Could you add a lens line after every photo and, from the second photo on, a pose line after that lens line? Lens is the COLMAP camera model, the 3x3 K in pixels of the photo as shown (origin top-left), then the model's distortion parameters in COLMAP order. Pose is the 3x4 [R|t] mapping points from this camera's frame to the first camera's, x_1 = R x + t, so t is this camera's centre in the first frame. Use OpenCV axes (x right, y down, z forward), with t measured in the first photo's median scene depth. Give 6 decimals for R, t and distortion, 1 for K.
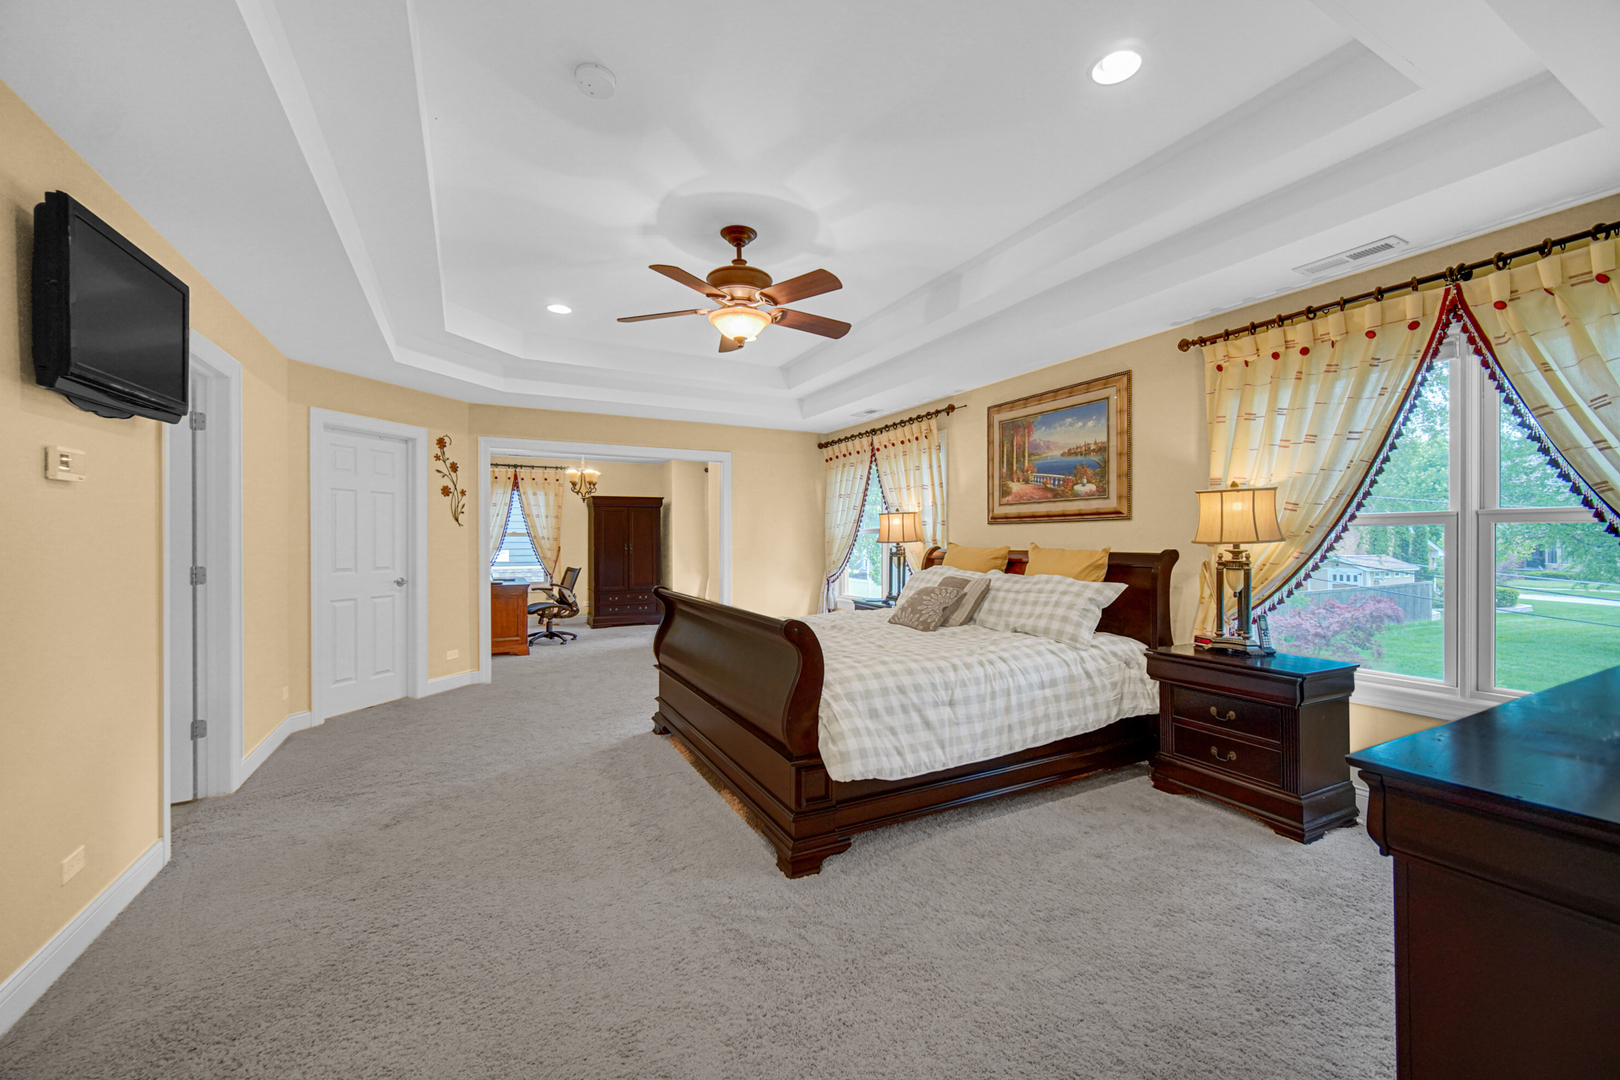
lens RADIAL K [[650.3, 0, 815.4], [0, 650.3, 540.7], [0, 0, 1]] dist [-0.001797, -0.000104]
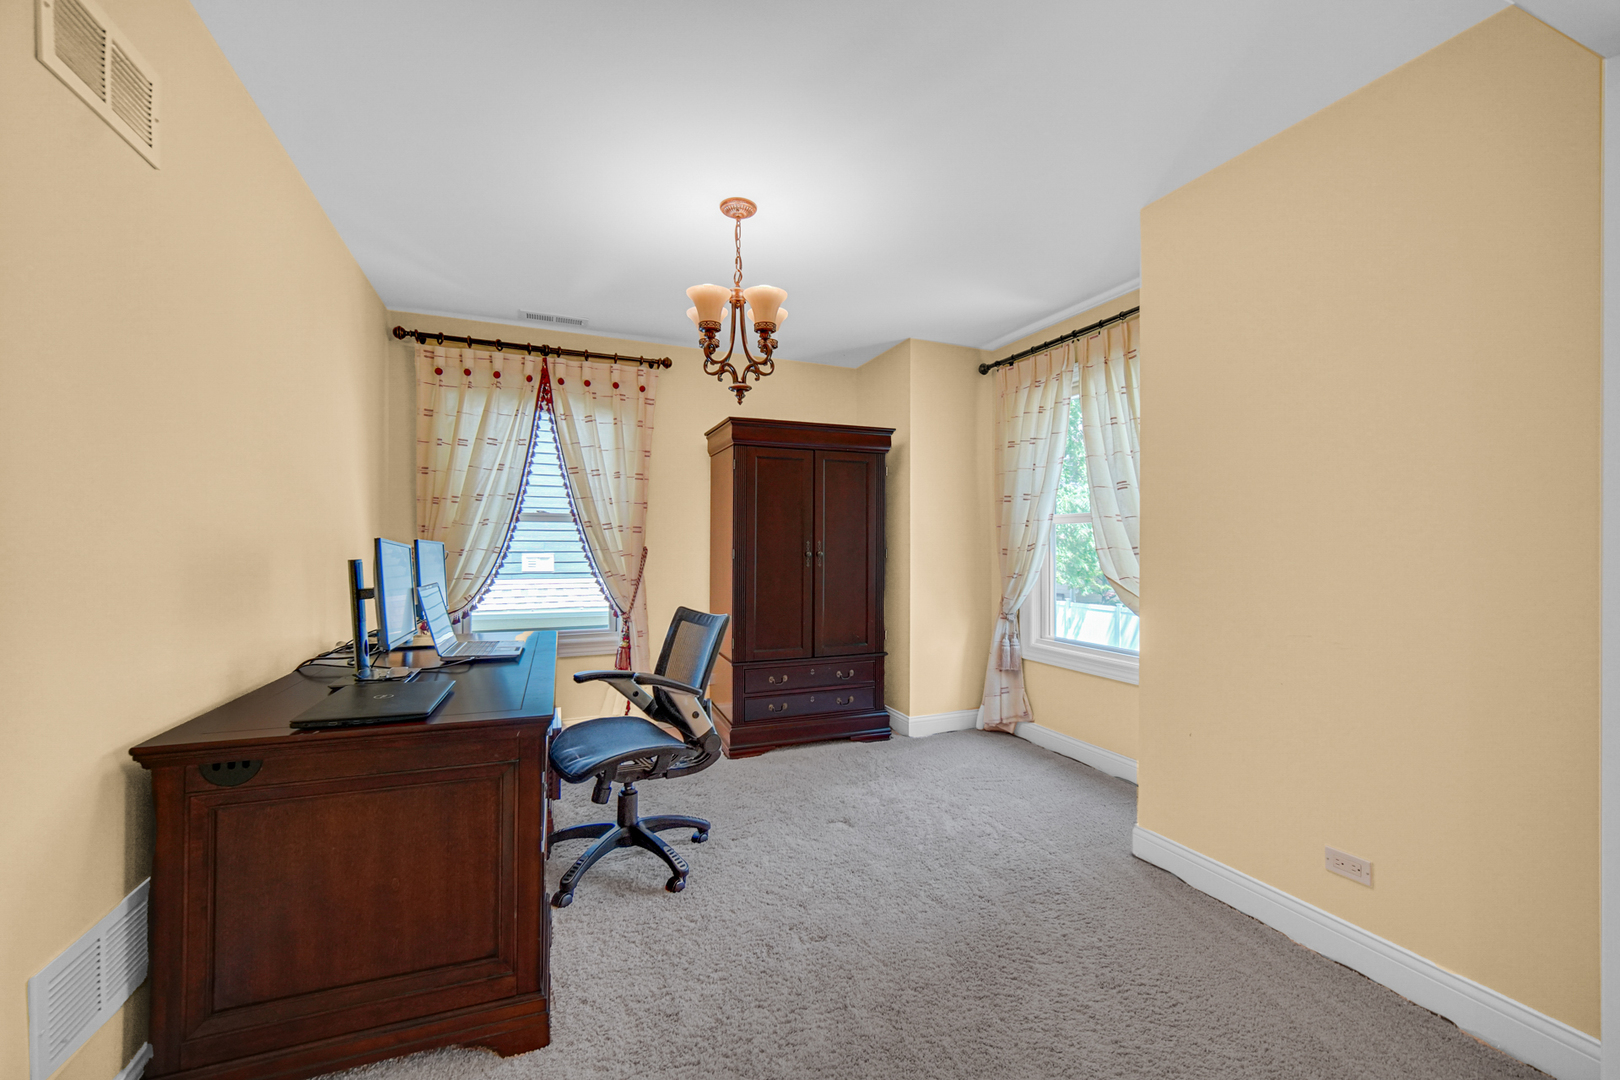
lens RADIAL K [[650.3, 0, 808.3], [0, 650.3, 540.4], [0, 0, 1]] dist [-0.001797, -0.000104]
pose [[0.995349, 0.005775, -0.096158, -0.255865], [-0.006072, 0.999978, -0.002794, 0.005716], [0.096139, 0.003365, 0.995362, 0.608495]]
